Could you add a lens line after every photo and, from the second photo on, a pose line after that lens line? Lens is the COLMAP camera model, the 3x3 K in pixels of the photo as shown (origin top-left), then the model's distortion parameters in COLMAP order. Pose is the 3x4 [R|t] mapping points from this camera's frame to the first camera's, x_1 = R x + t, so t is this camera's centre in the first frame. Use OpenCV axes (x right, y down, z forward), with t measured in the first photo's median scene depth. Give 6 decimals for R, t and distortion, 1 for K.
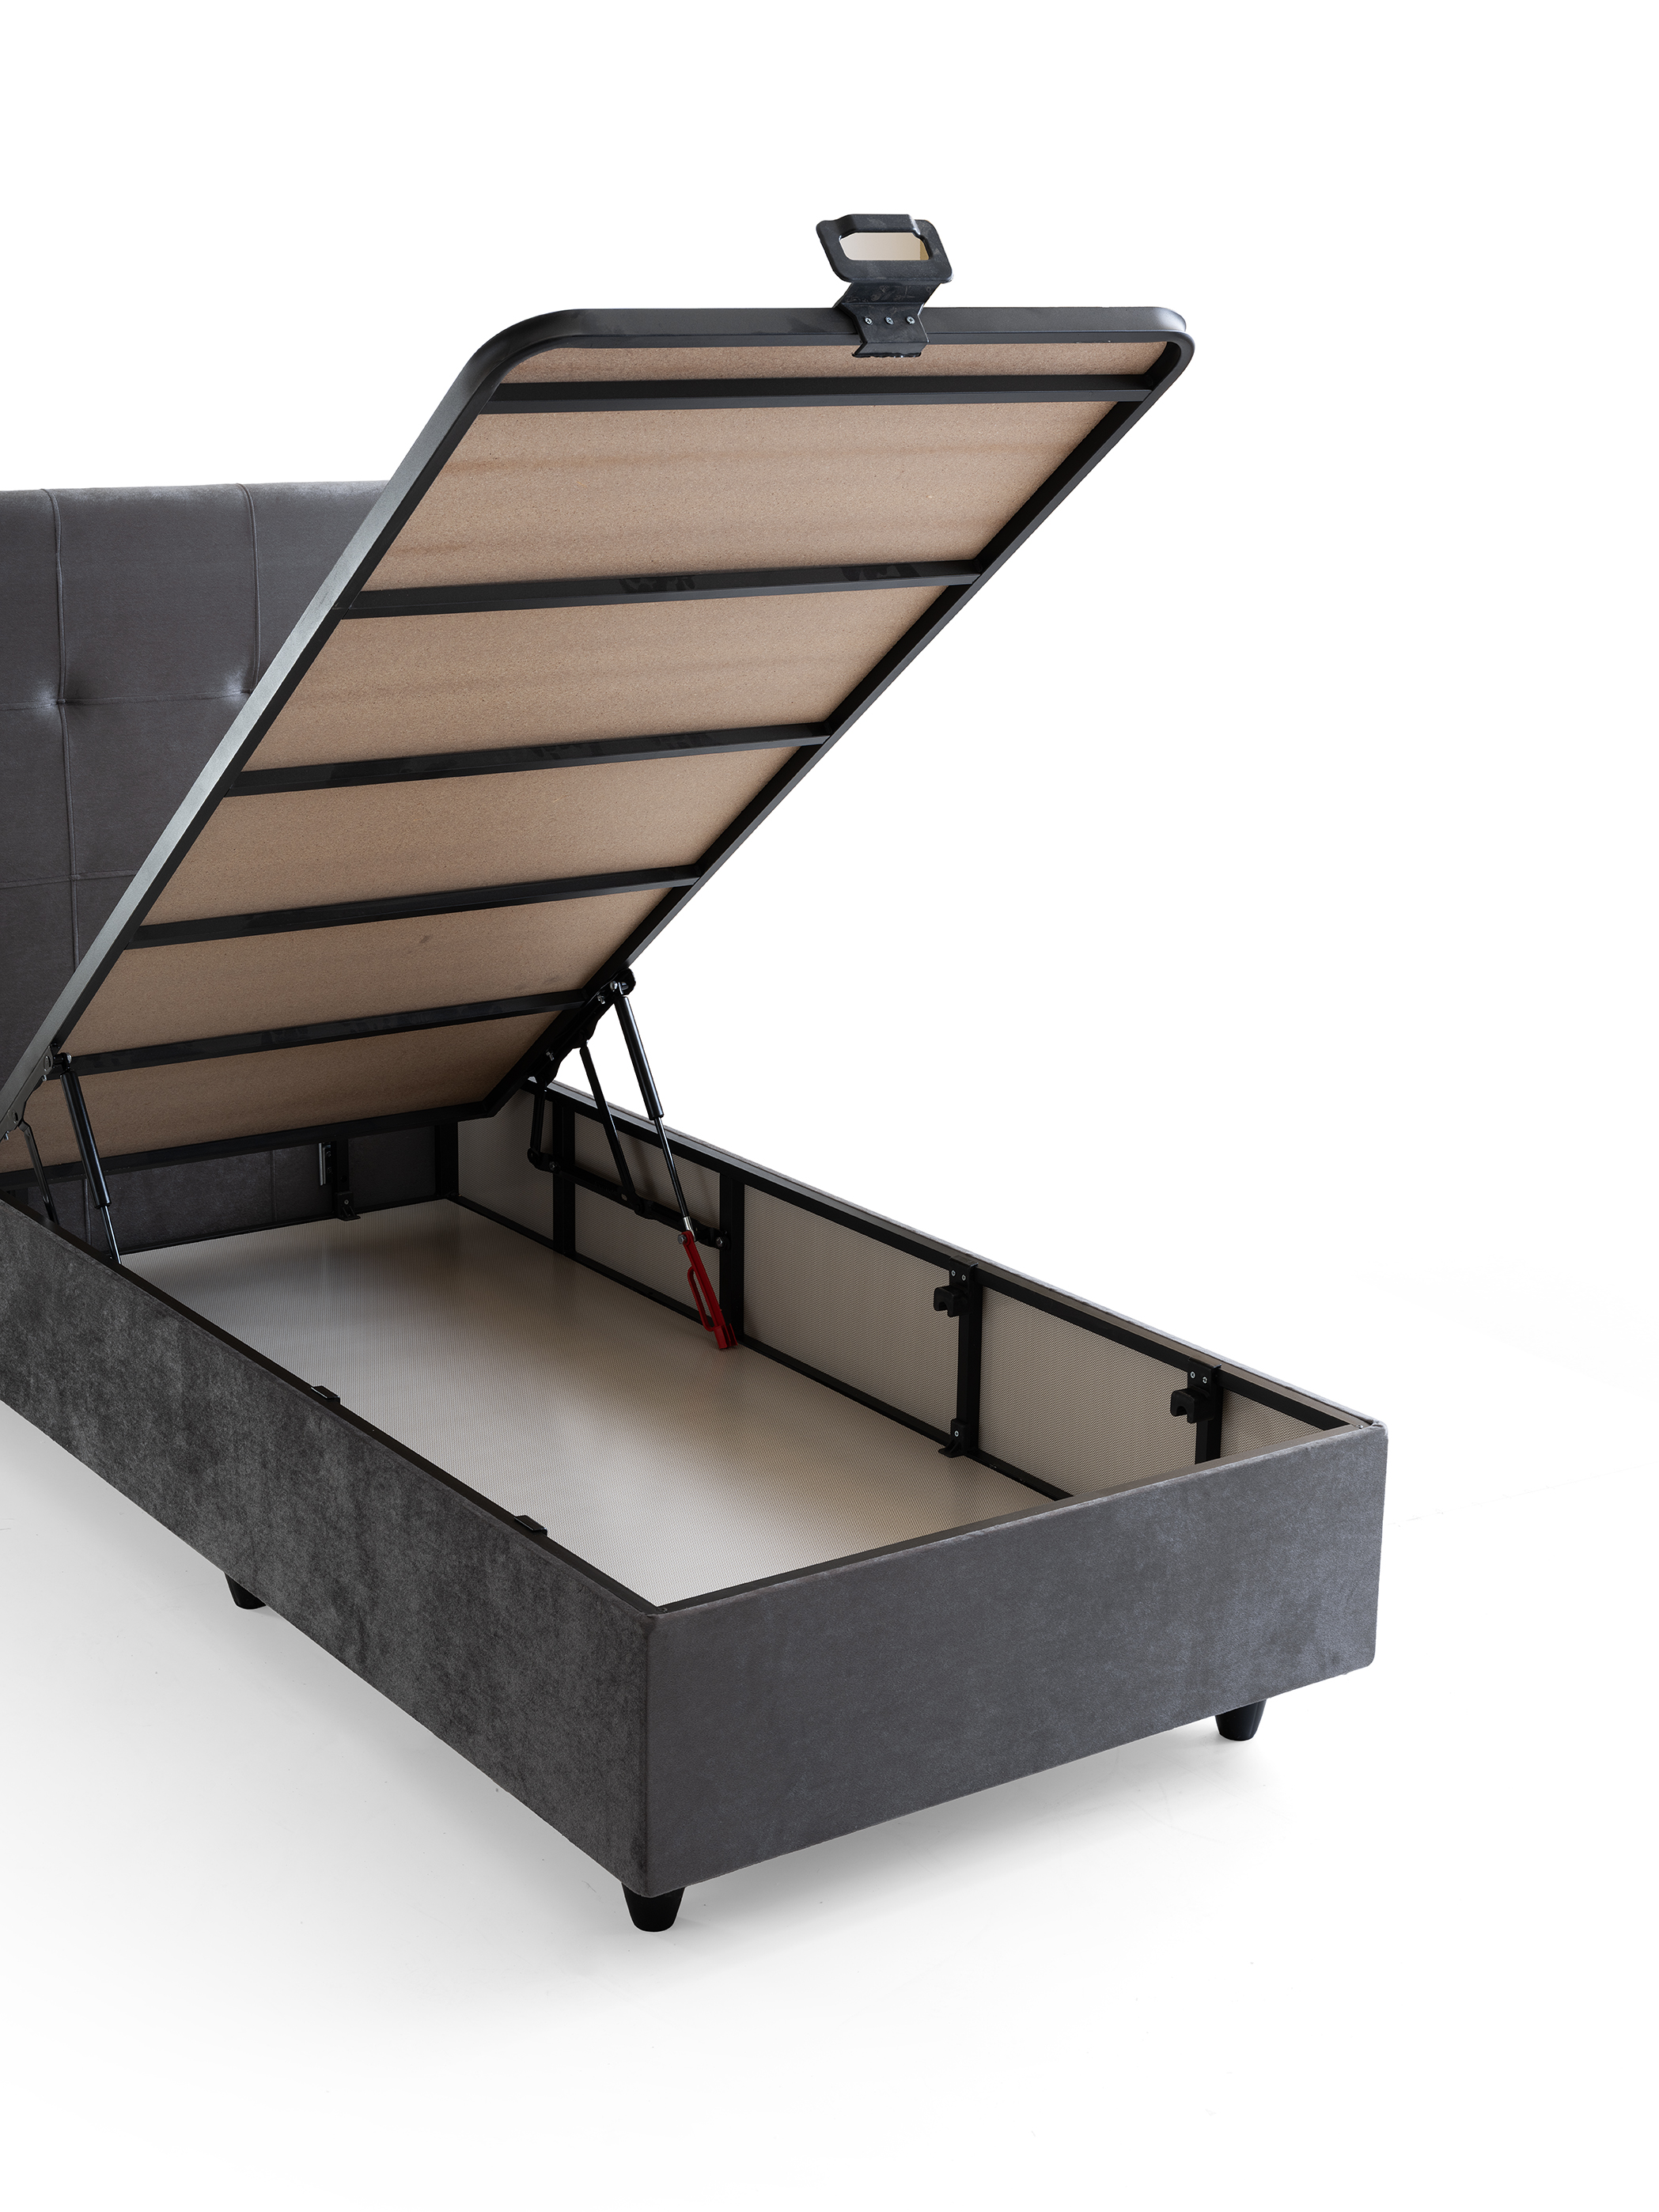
lens RADIAL K [[3157.8, 0, 792.2], [0, 3157.8, 1136.5], [0, 0, 1]] dist [0.005361, 0.000000]
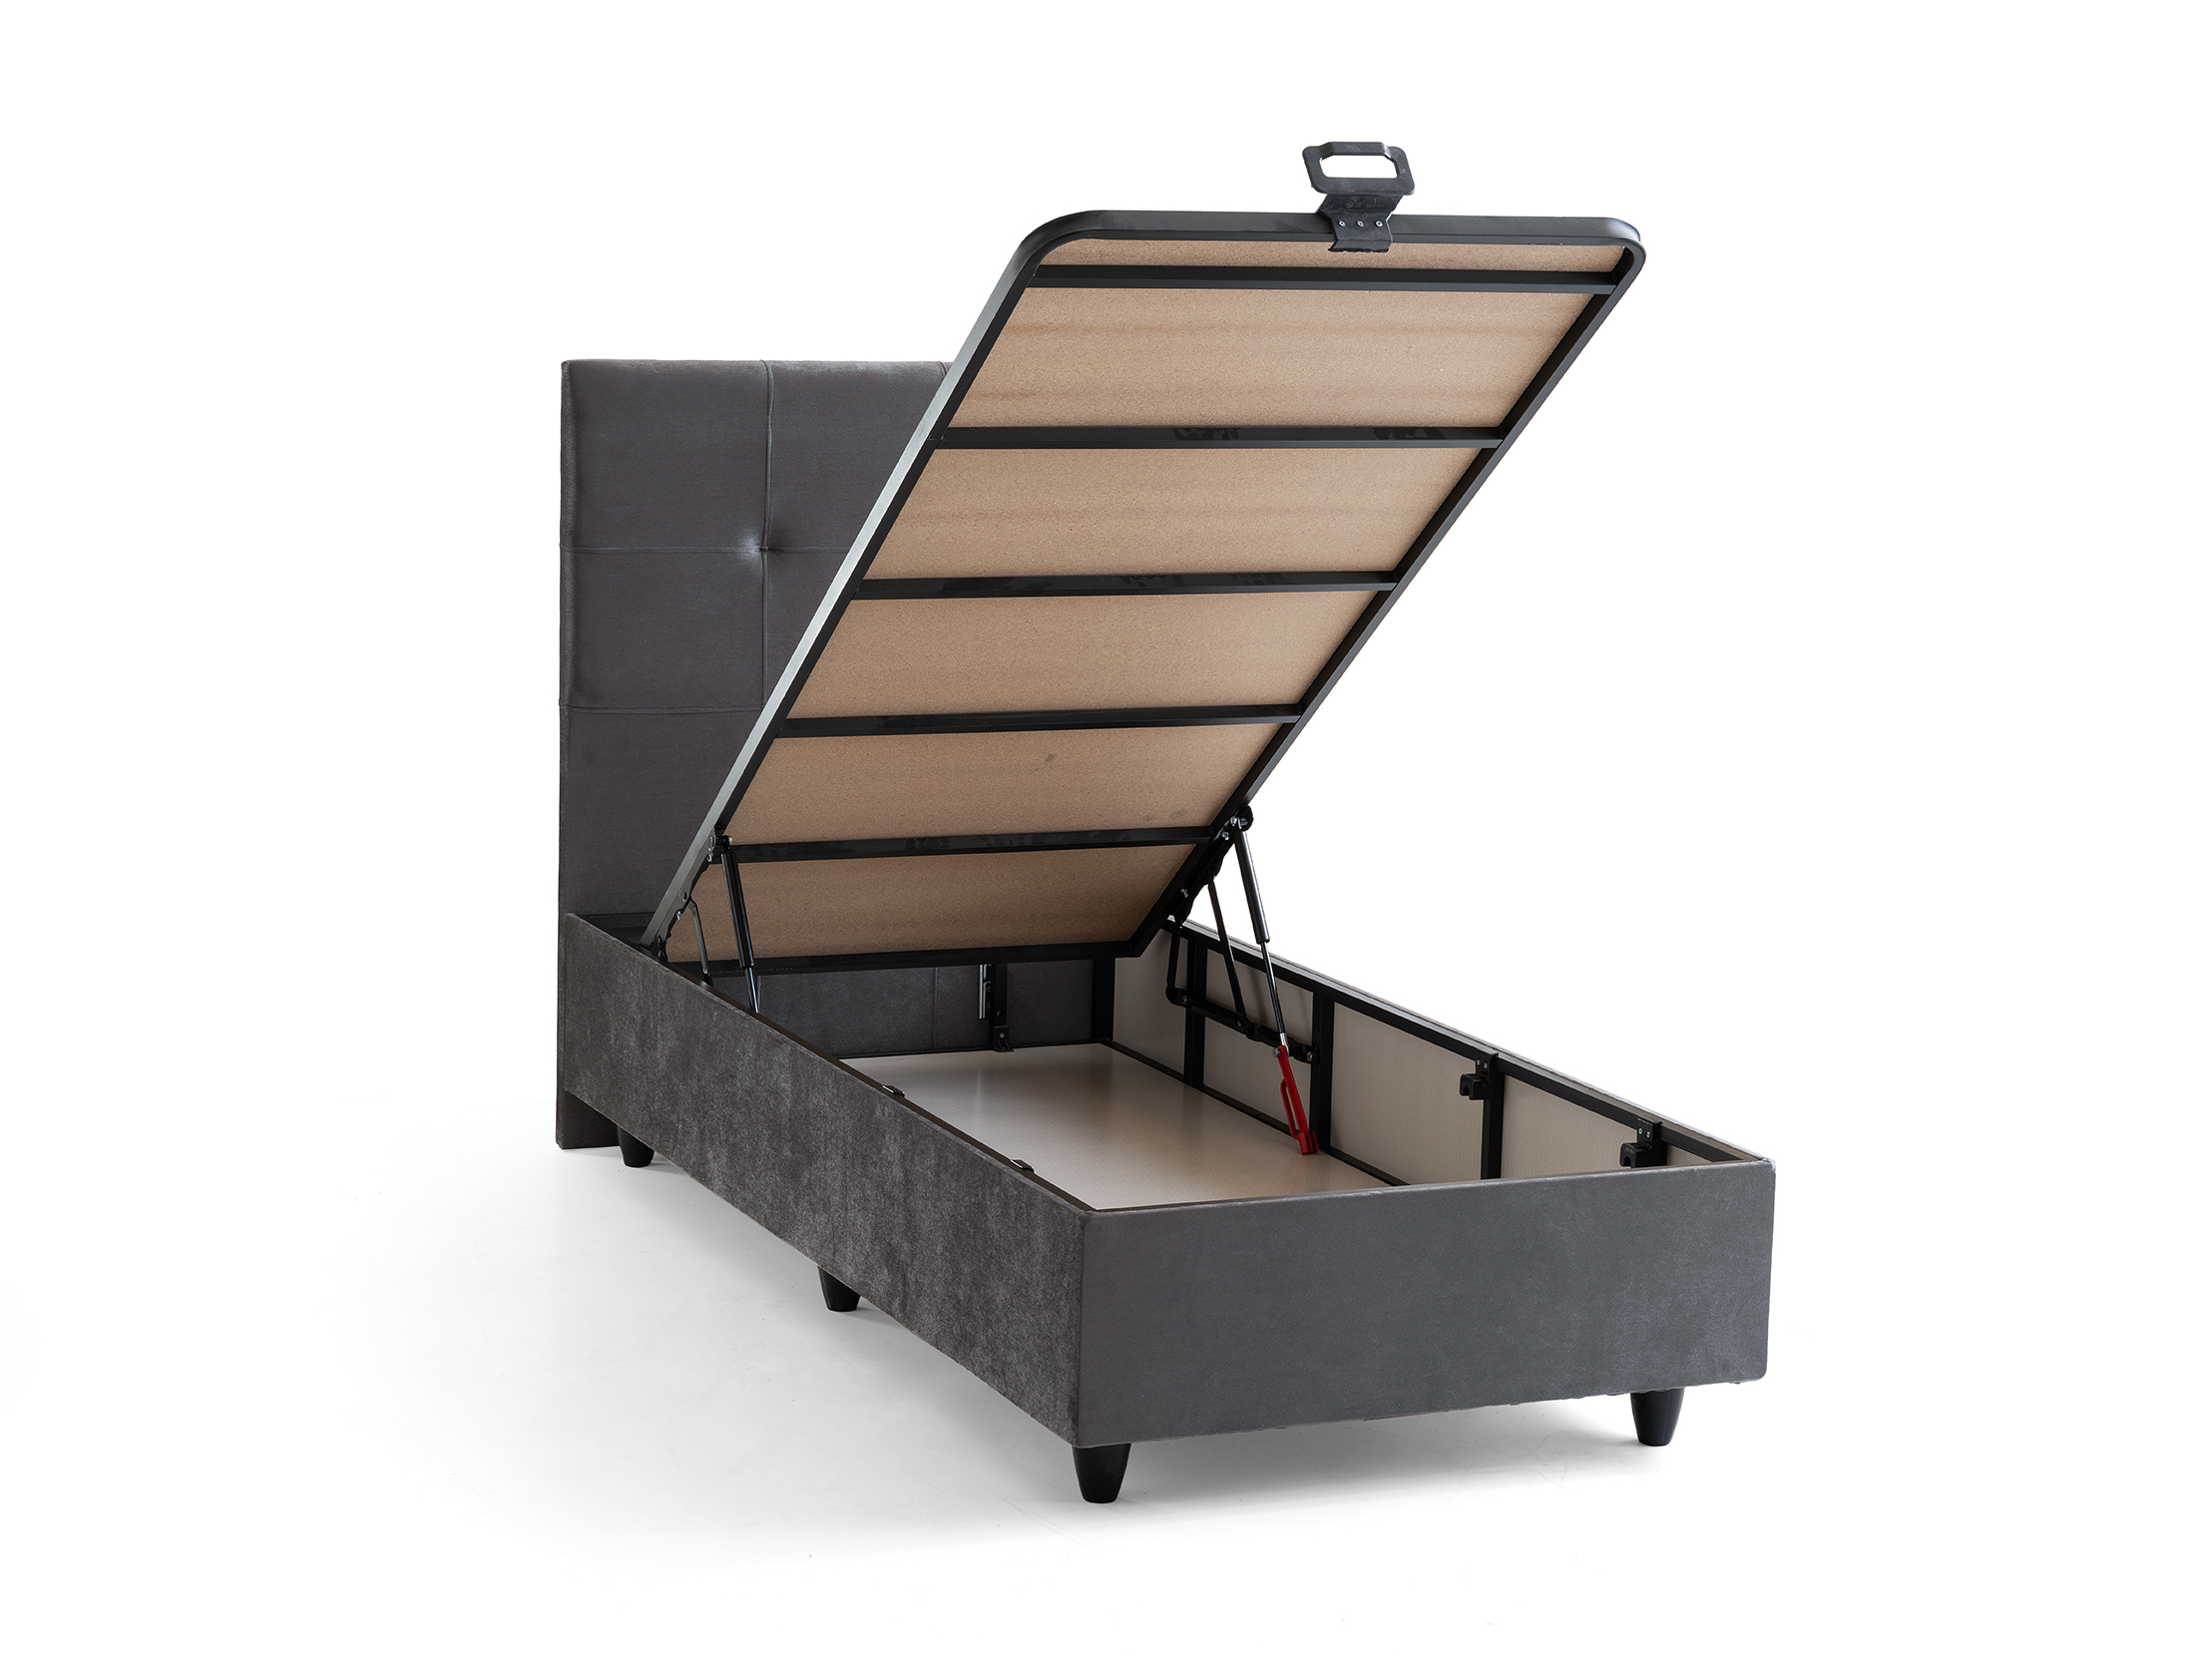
lens RADIAL K [[4419.6, 0, 1106.0], [0, 4419.6, 831.7], [0, 0, 1]] dist [0.003646, 0.000000]
pose [[0.980325, 0.044880, -0.192222, 0.252493], [-0.067031, 0.991632, -0.110331, 0.165805], [0.185662, 0.121045, 0.975130, -0.640235]]
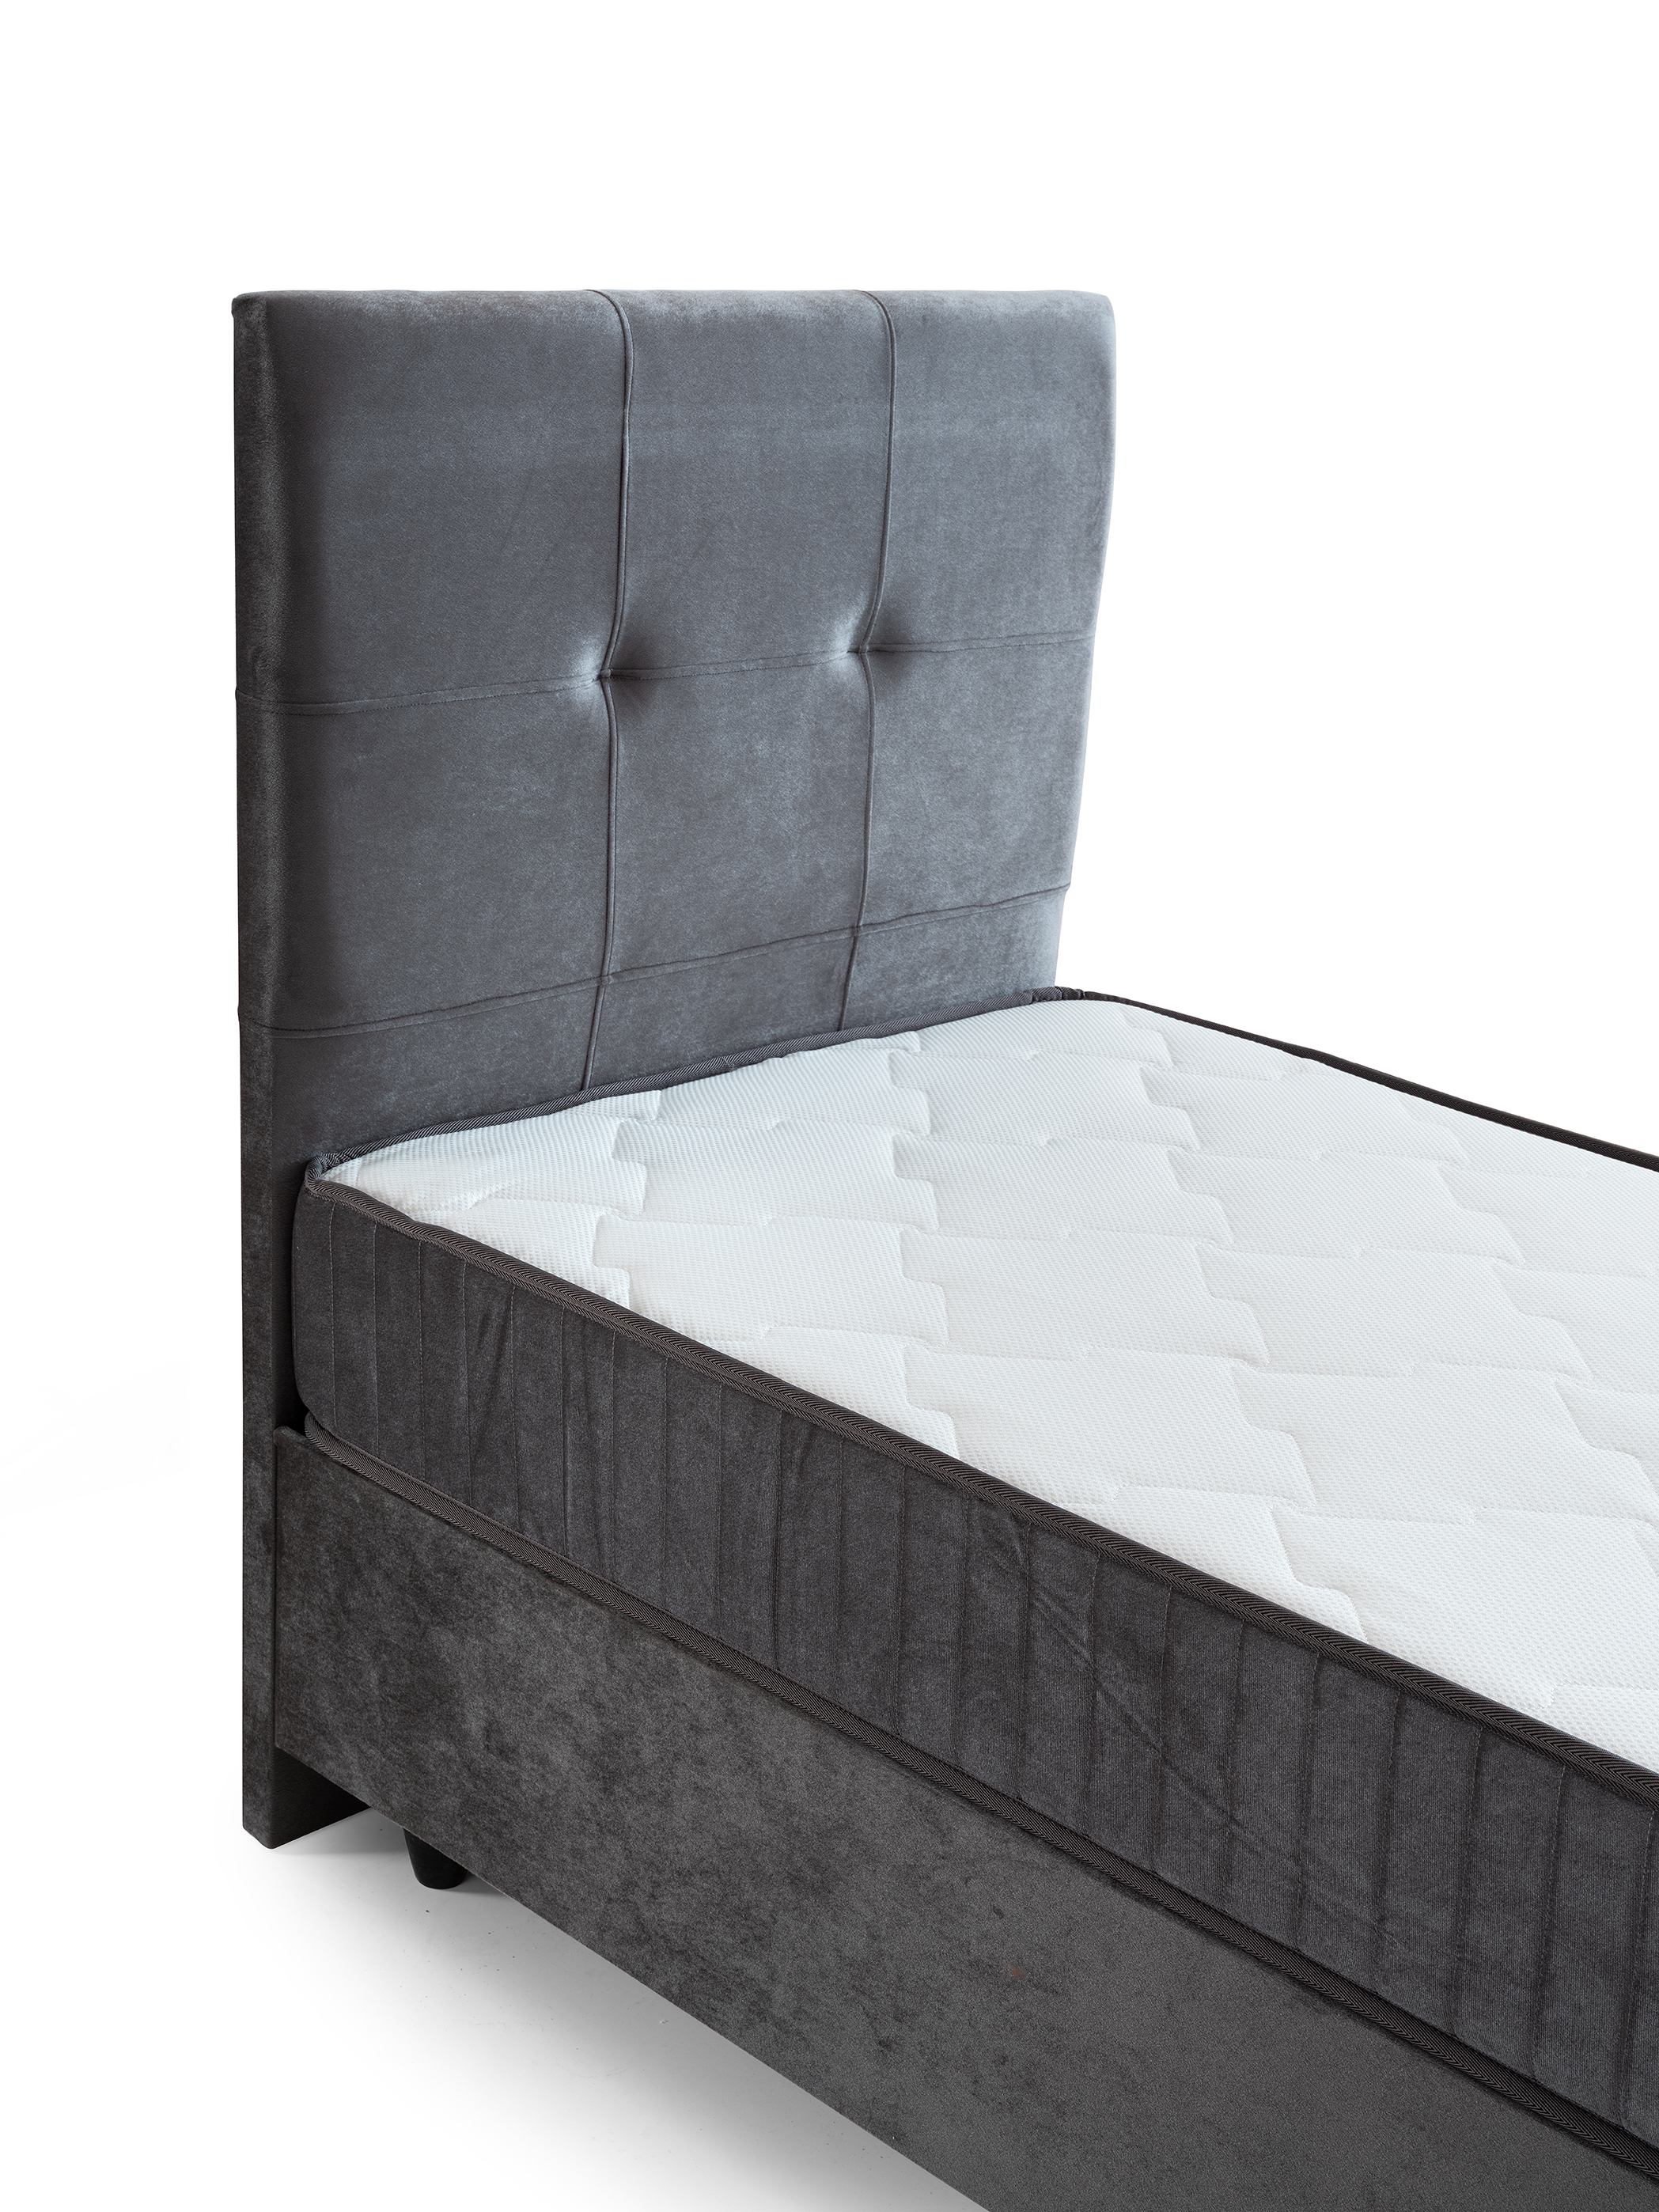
lens RADIAL K [[3052.3, 0, 826.1], [0, 3052.3, 1114.5], [0, 0, 1]] dist [0.007094, 0.000000]
pose [[0.980505, -0.016727, 0.195783, -0.400695], [0.005957, 0.998442, 0.055472, -0.119373], [-0.196406, -0.053224, 0.979077, 0.610121]]
